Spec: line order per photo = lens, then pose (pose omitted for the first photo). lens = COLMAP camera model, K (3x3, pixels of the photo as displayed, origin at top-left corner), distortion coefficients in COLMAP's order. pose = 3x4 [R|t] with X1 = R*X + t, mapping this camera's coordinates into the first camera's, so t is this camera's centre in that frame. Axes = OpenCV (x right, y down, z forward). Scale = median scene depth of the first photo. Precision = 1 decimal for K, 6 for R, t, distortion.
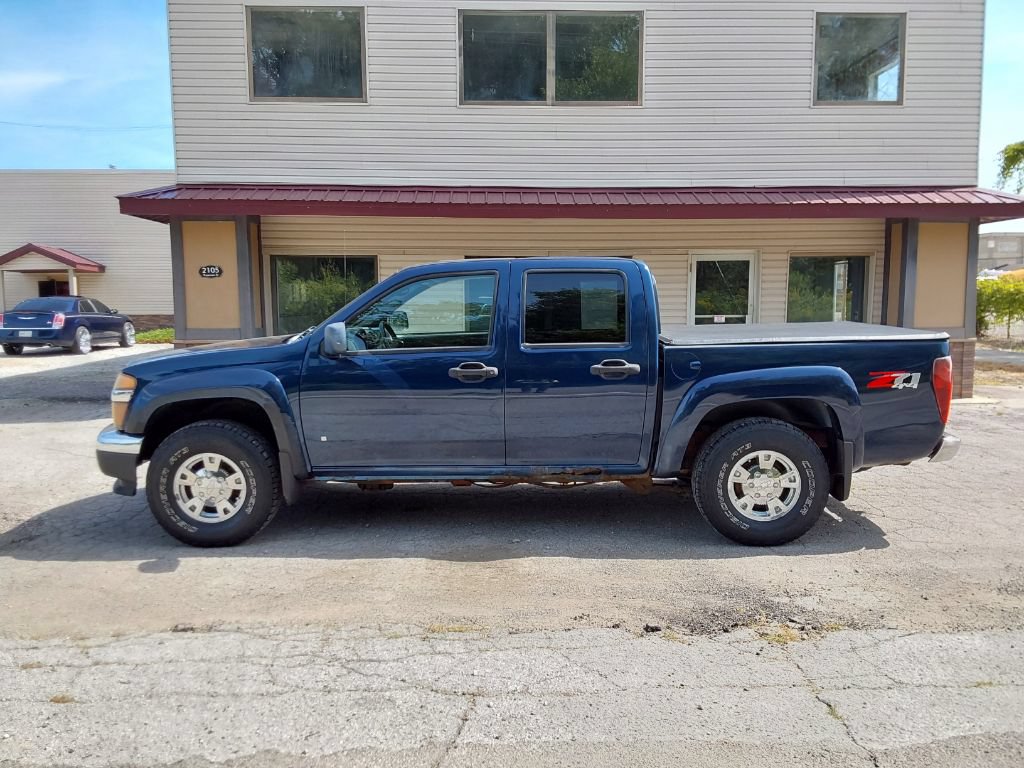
lens RADIAL K [[814.7, 0, 514.0], [0, 814.7, 381.6], [0, 0, 1]] dist [0.119156, -0.182602]
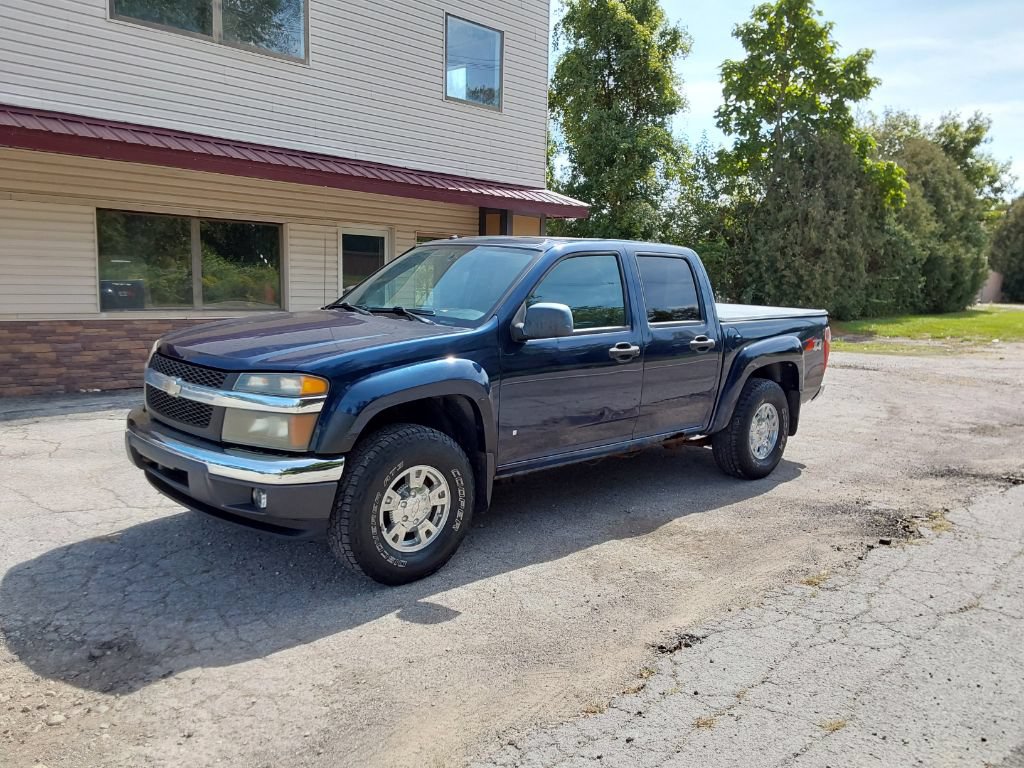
lens RADIAL K [[814.7, 0, 514.0], [0, 814.7, 381.6], [0, 0, 1]] dist [0.119156, -0.182602]
pose [[0.709652, -0.067518, 0.701310, -0.888715], [0.041762, 0.997679, 0.053791, -0.035701], [-0.703314, -0.008885, 0.710824, 0.381103]]
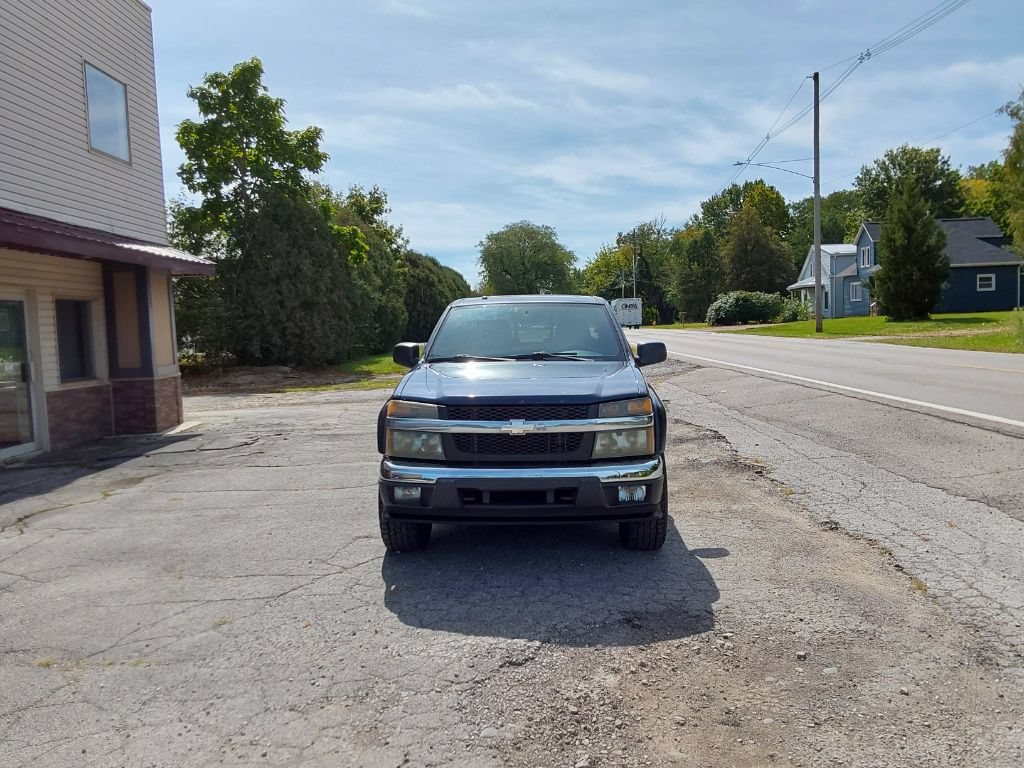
lens RADIAL K [[814.7, 0, 514.0], [0, 814.7, 381.6], [0, 0, 1]] dist [0.119156, -0.182602]
pose [[0.038285, -0.065601, 0.997111, -1.527615], [0.135468, 0.988972, 0.059864, -0.113150], [-0.990042, 0.132784, 0.046749, 1.166582]]
